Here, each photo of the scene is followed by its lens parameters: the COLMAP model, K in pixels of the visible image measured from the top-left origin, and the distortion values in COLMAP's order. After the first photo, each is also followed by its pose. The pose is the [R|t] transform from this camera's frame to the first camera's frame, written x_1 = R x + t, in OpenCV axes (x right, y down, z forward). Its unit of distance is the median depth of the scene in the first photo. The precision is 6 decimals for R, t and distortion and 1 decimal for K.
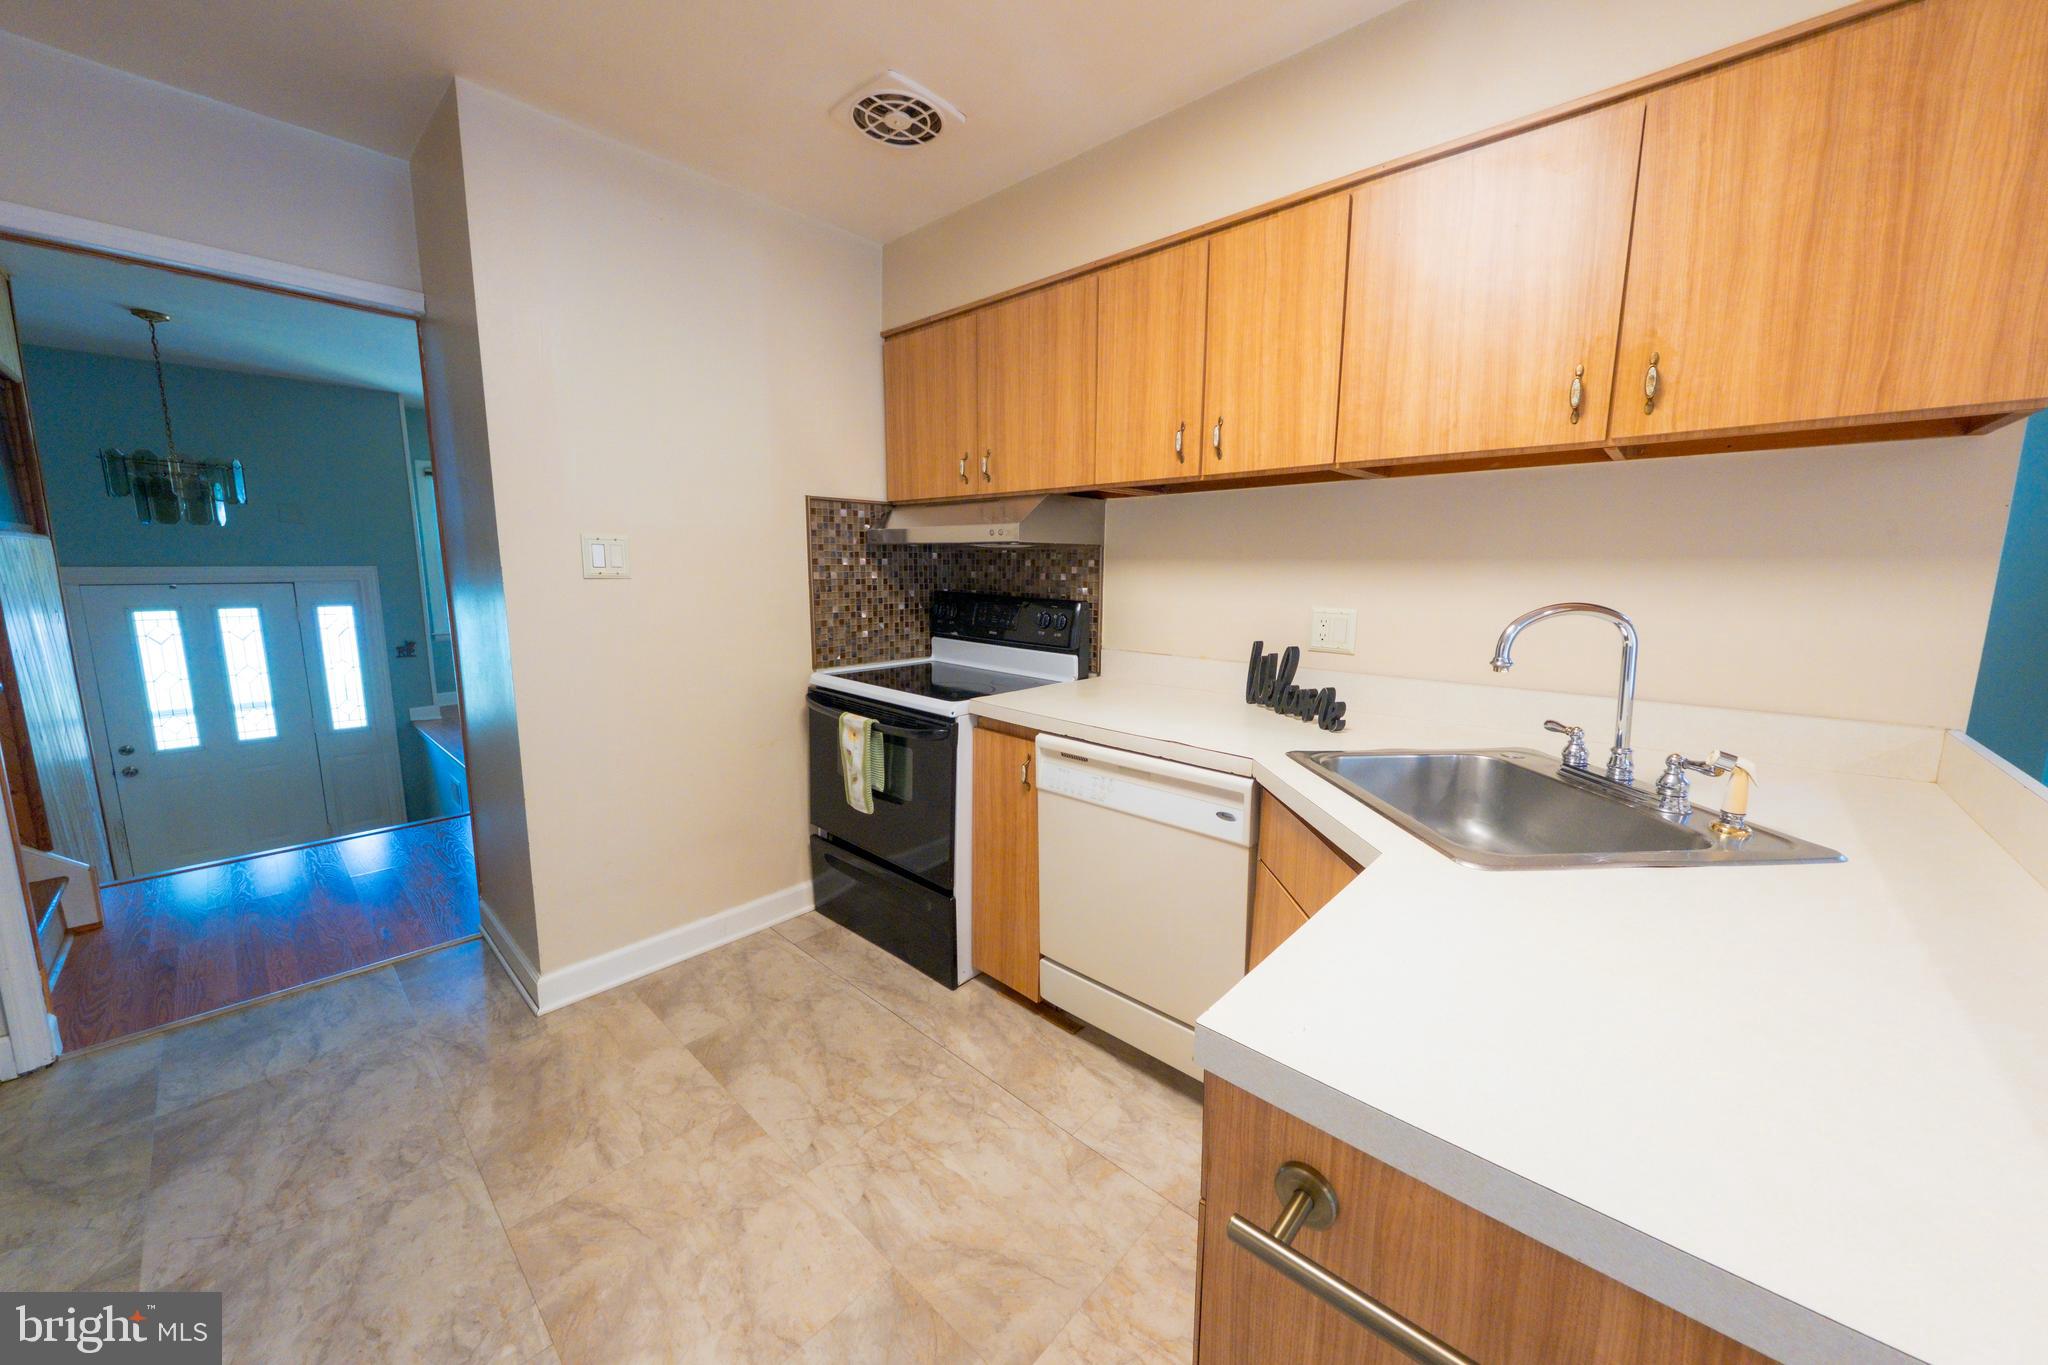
lens RADIAL K [[719.4, 0, 1028.0], [0, 719.4, 670.3], [0, 0, 1]] dist [0.022763, -0.011657]
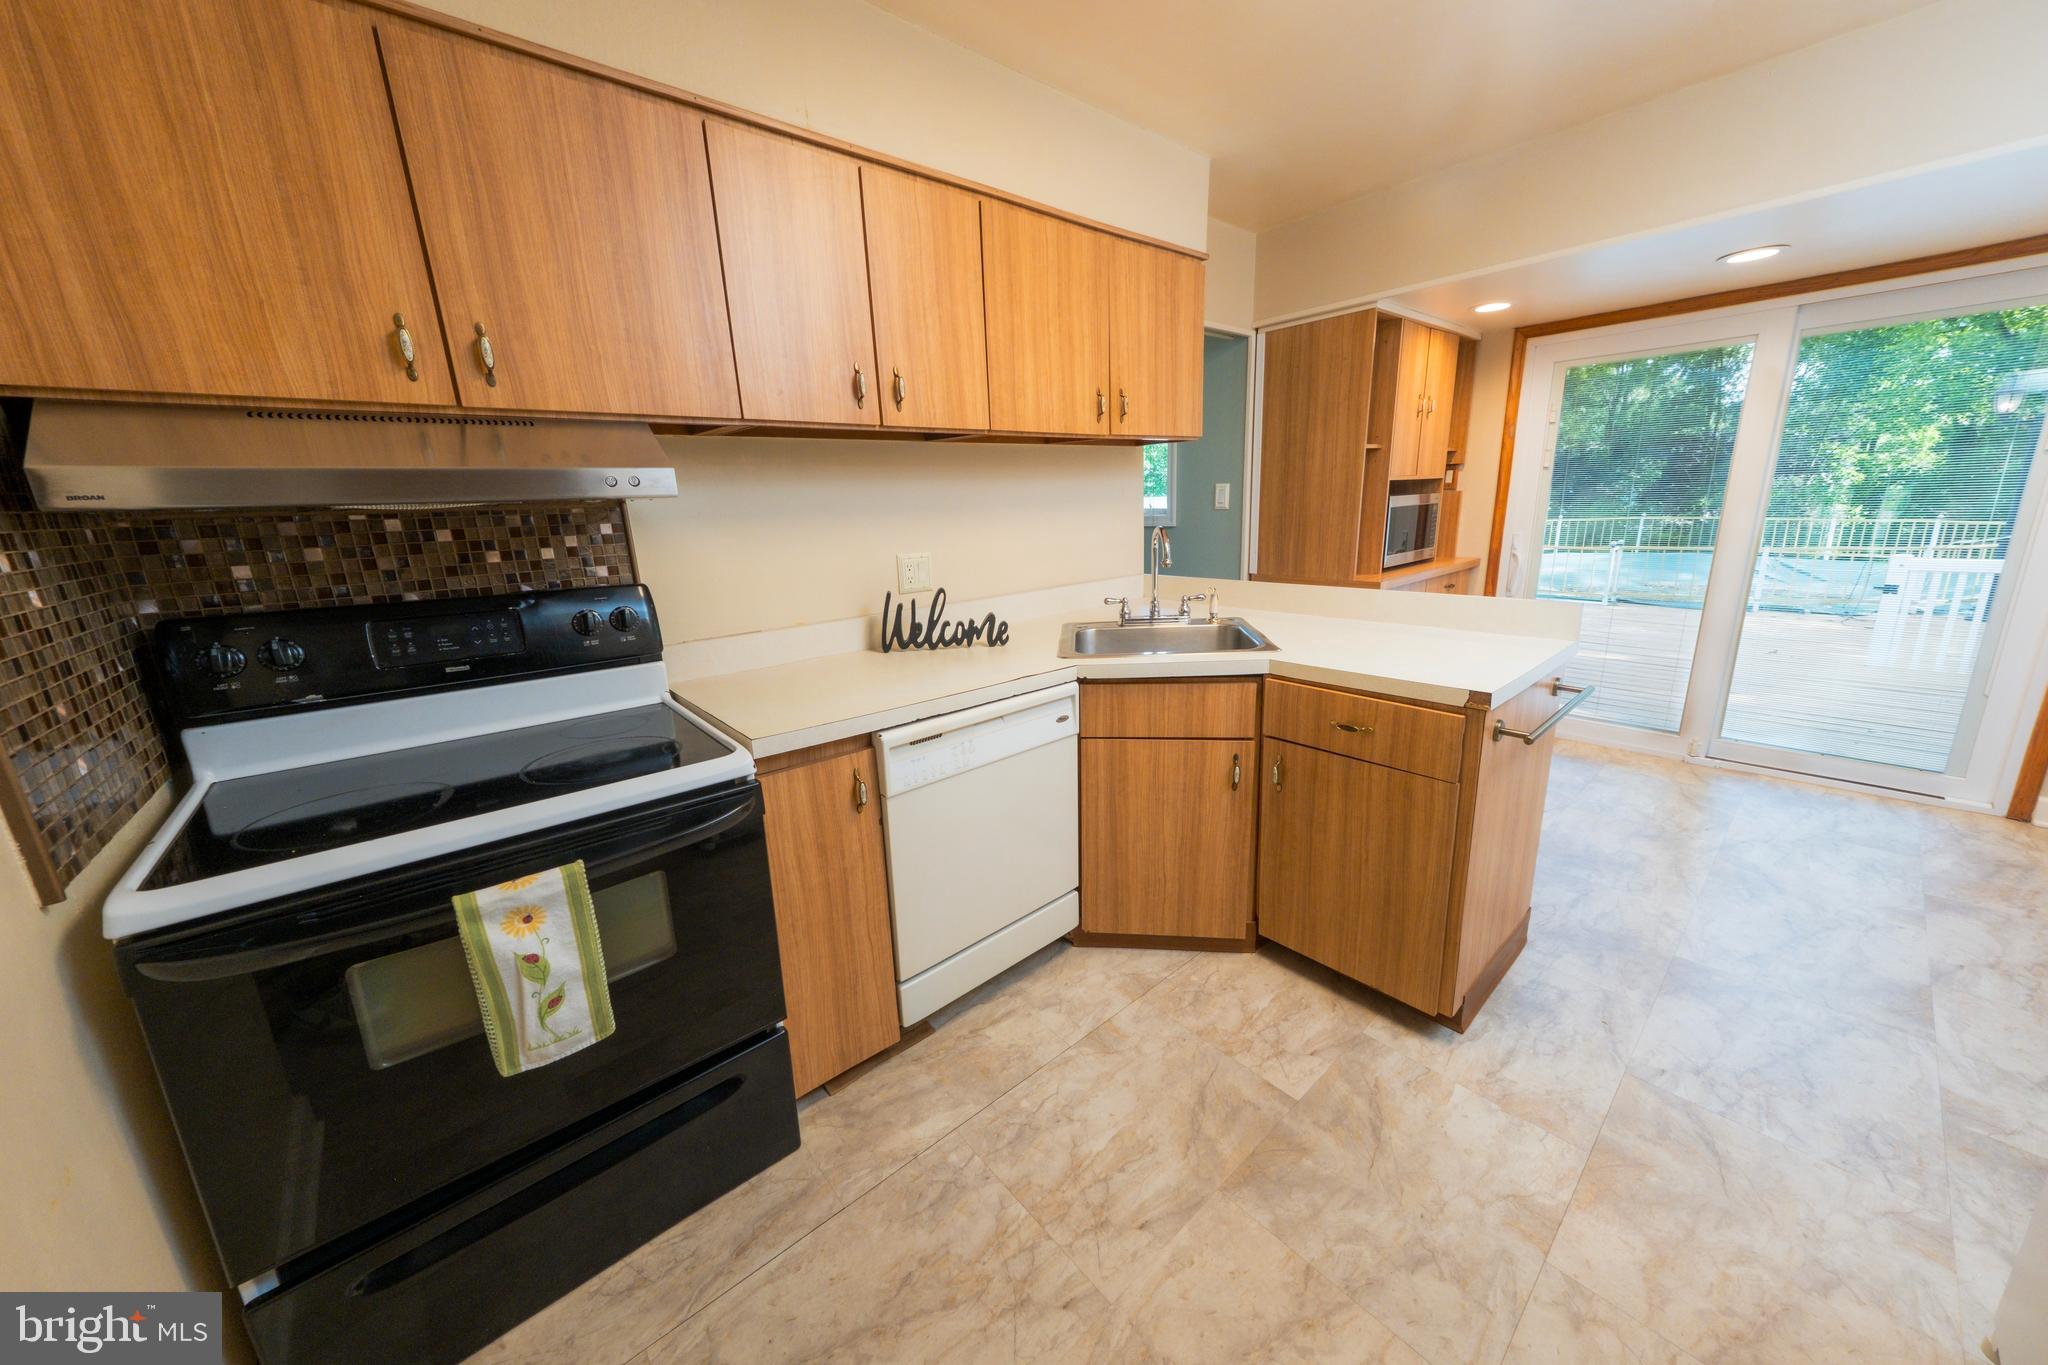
lens RADIAL K [[715.3, 0, 1025.4], [0, 715.3, 674.3], [0, 0, 1]] dist [0.001190, 0.000034]
pose [[0.119613, -0.246577, 0.961713, -0.767277], [0.180922, 0.957862, 0.223087, -0.134426], [-0.976197, 0.147311, 0.159184, 0.737714]]
